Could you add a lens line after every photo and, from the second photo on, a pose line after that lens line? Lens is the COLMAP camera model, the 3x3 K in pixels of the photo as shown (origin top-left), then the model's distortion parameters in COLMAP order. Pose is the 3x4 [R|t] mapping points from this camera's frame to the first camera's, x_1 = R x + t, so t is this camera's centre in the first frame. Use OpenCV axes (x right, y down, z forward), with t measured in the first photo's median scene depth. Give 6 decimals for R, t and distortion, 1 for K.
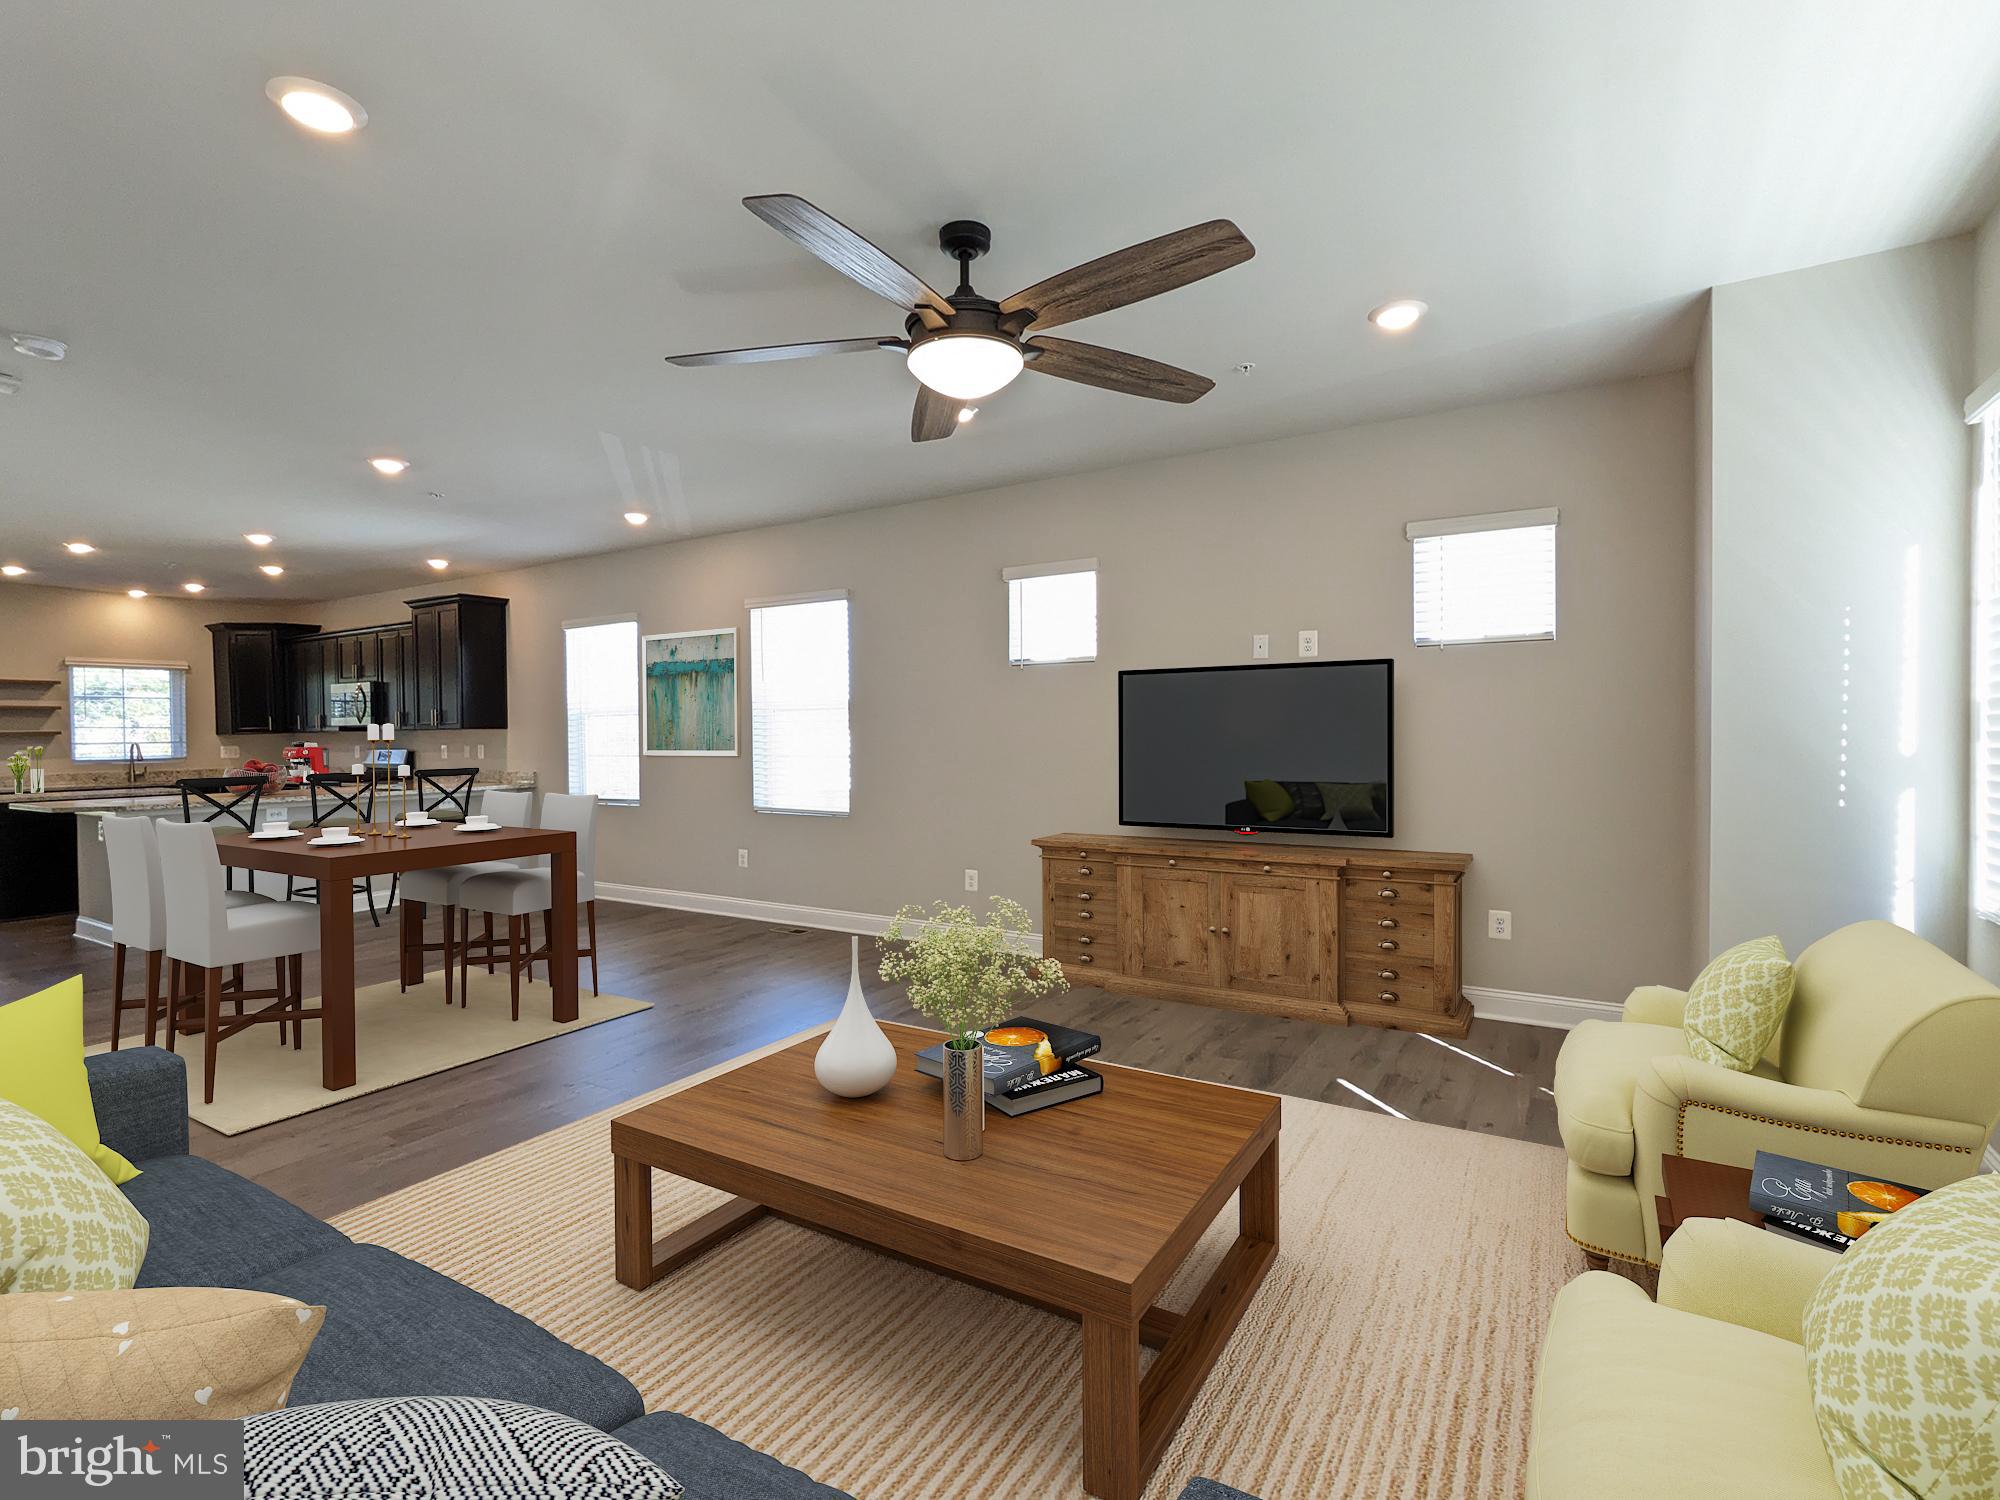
lens RADIAL K [[947.8, 0, 995.6], [0, 947.8, 738.7], [0, 0, 1]] dist [-0.011044, 0.002799]
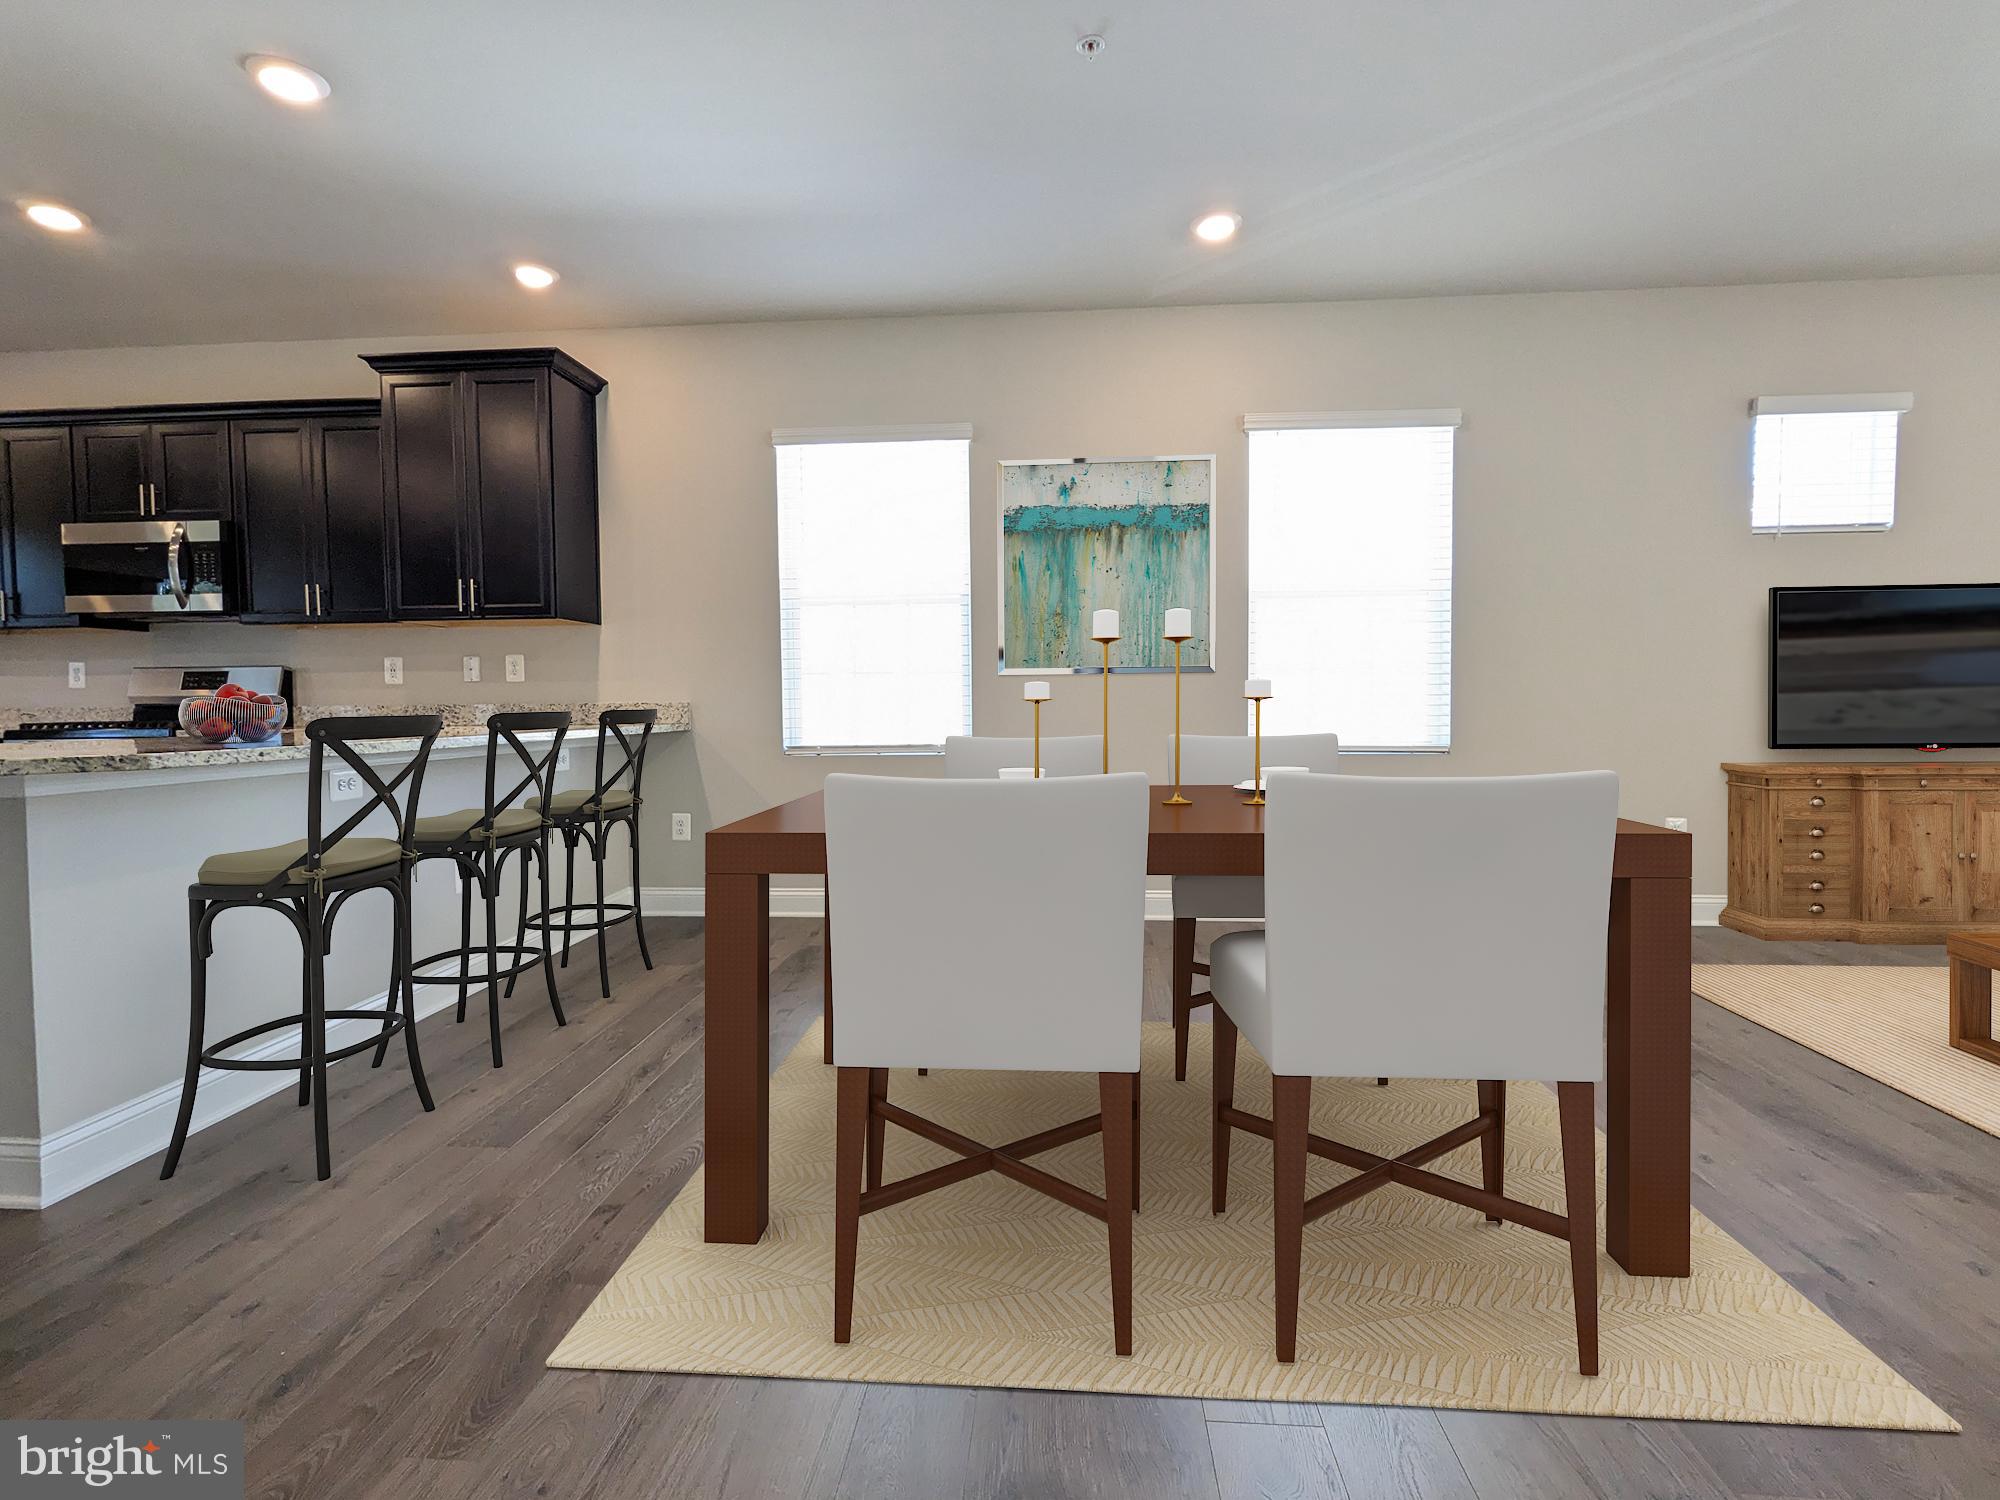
lens RADIAL K [[1020.9, 0, 995.9], [0, 1020.9, 770.6], [0, 0, 1]] dist [0.007283, 0.000705]
pose [[0.875940, -0.061808, 0.478444, -0.732103], [0.005692, 0.993014, 0.117862, 0.006876], [-0.482386, -0.100516, 0.870172, 0.465020]]
